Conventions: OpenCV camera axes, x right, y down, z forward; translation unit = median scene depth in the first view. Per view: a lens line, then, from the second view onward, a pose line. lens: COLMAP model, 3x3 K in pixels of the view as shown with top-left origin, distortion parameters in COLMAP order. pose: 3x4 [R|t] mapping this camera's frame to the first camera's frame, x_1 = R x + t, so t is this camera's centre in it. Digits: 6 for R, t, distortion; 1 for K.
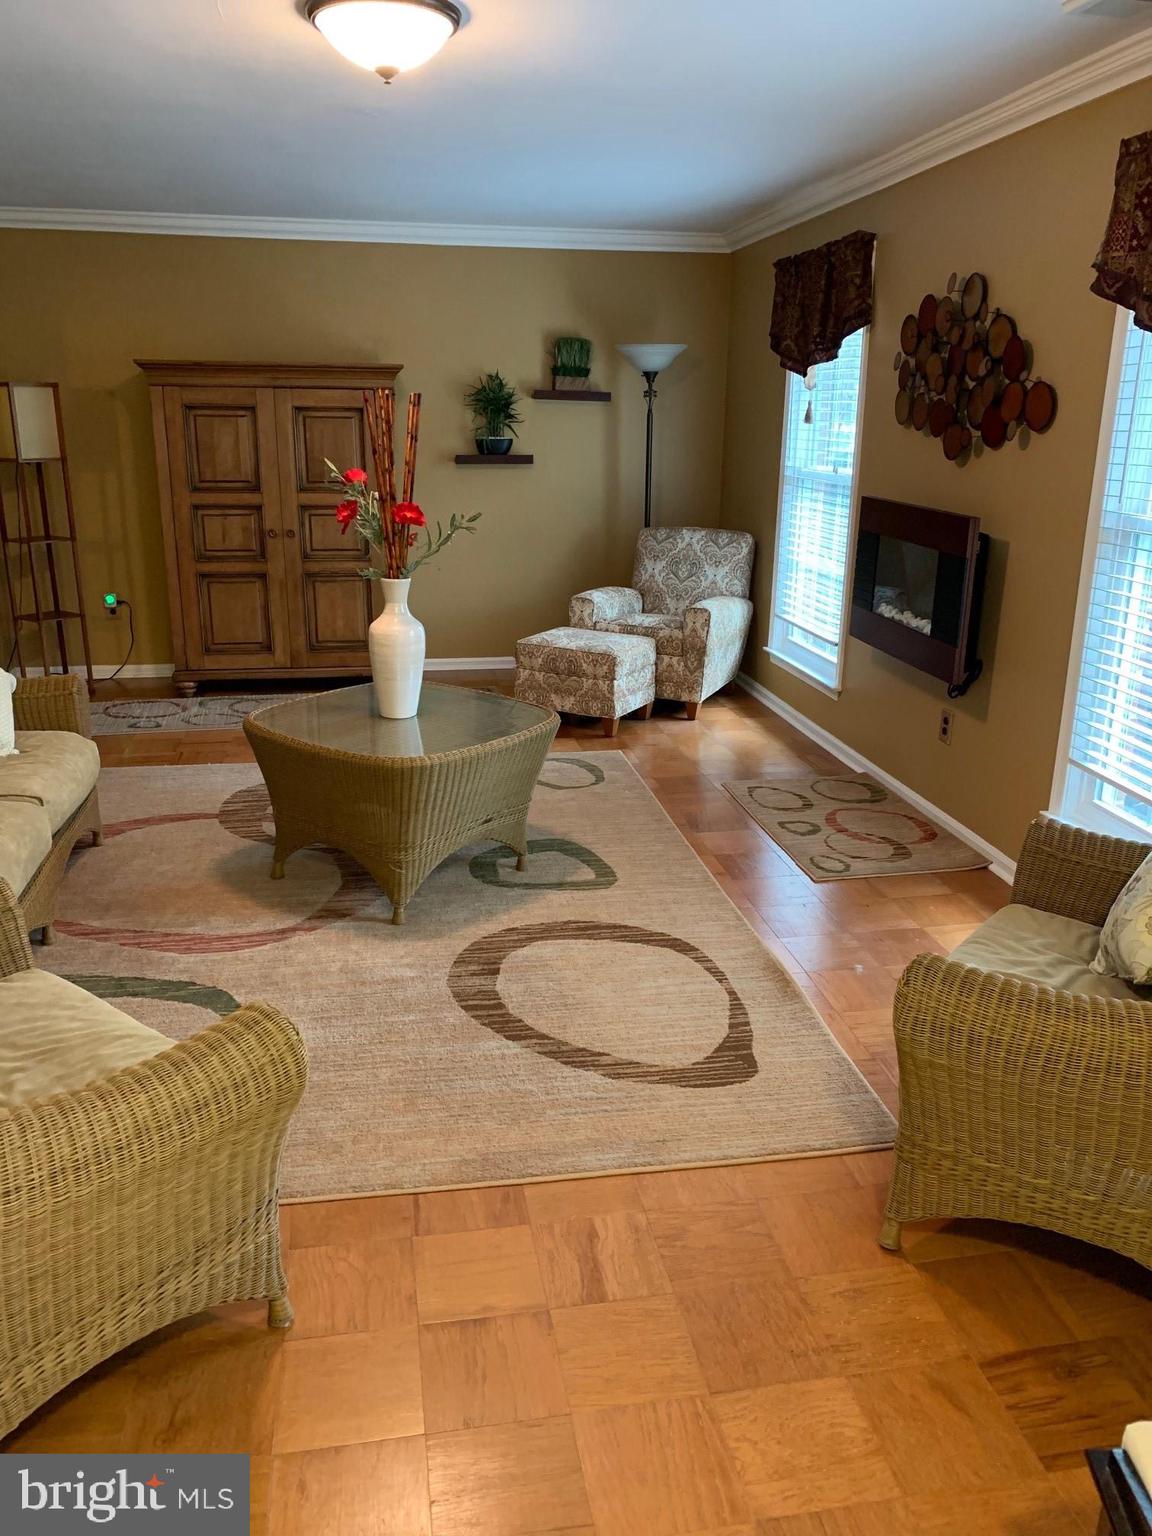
lens RADIAL K [[1208.2, 0, 576.5], [0, 1208.2, 769.6], [0, 0, 1]] dist [0.036209, -0.027707]
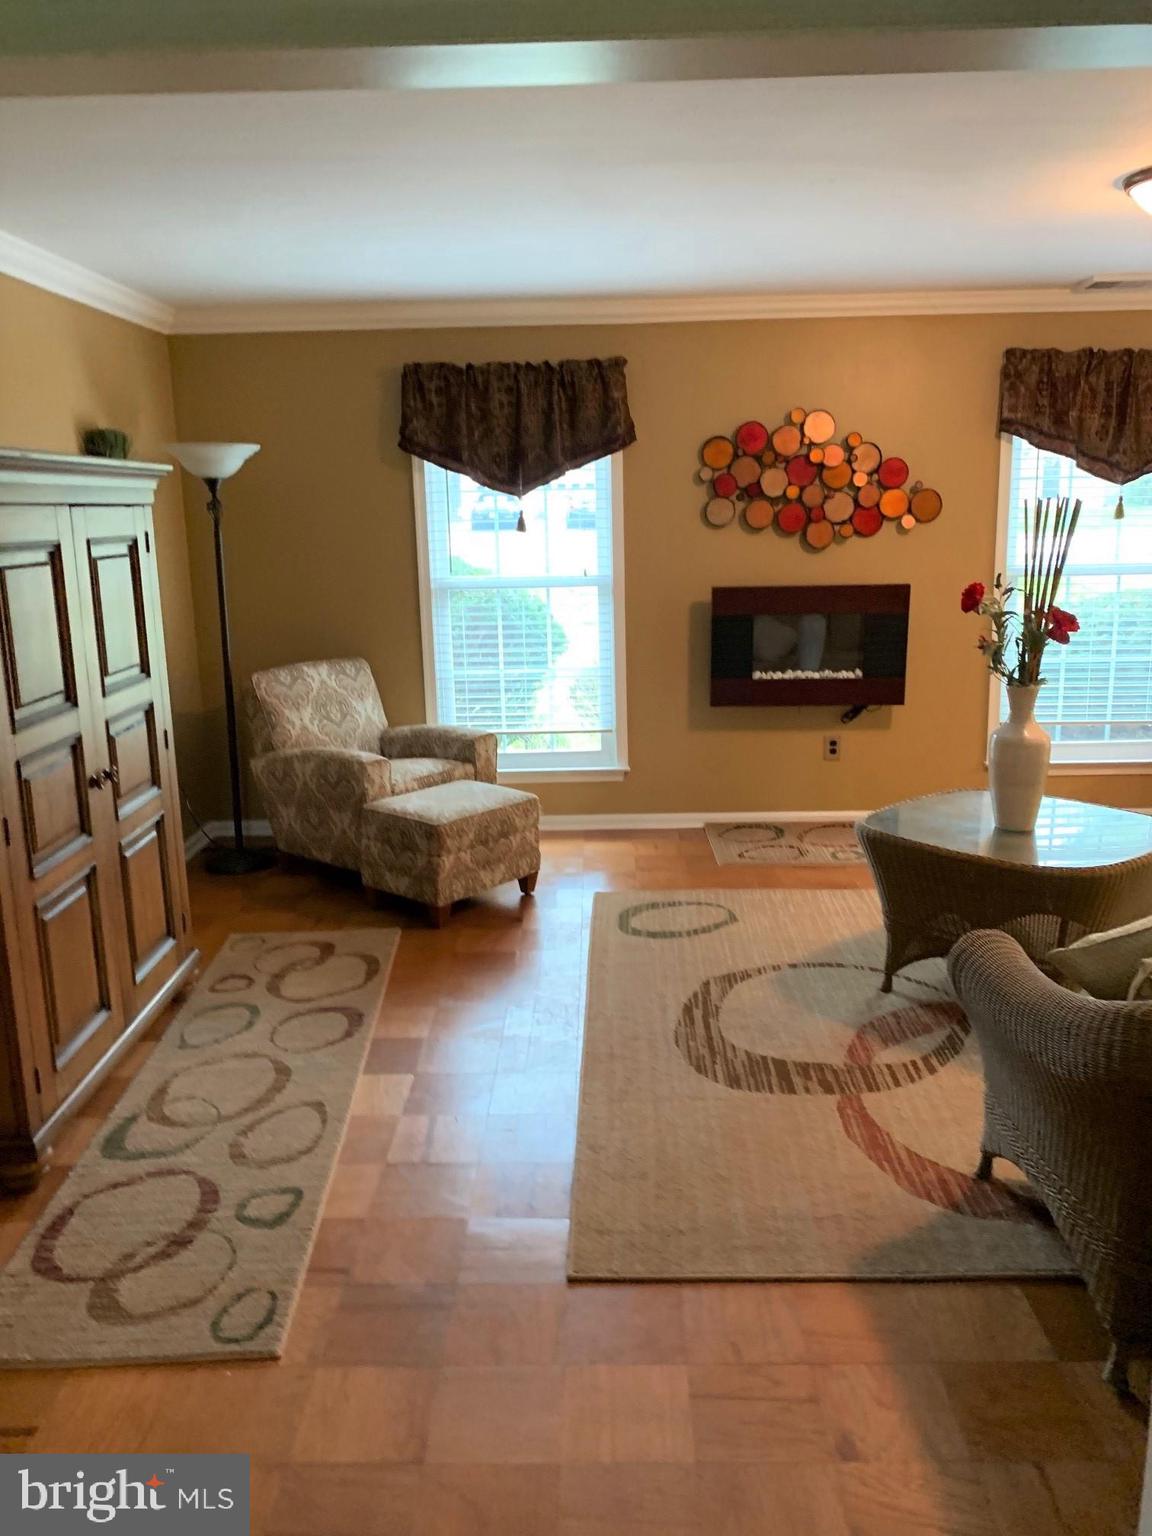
lens RADIAL K [[1160.9, 0, 577.1], [0, 1160.9, 768.5], [0, 0, 1]] dist [0.000258, 0.000380]
pose [[0.174749, -0.224486, 0.958681, -0.864239], [0.303144, 0.938633, 0.164534, -0.276913], [-0.936785, 0.261866, 0.232076, 0.886811]]
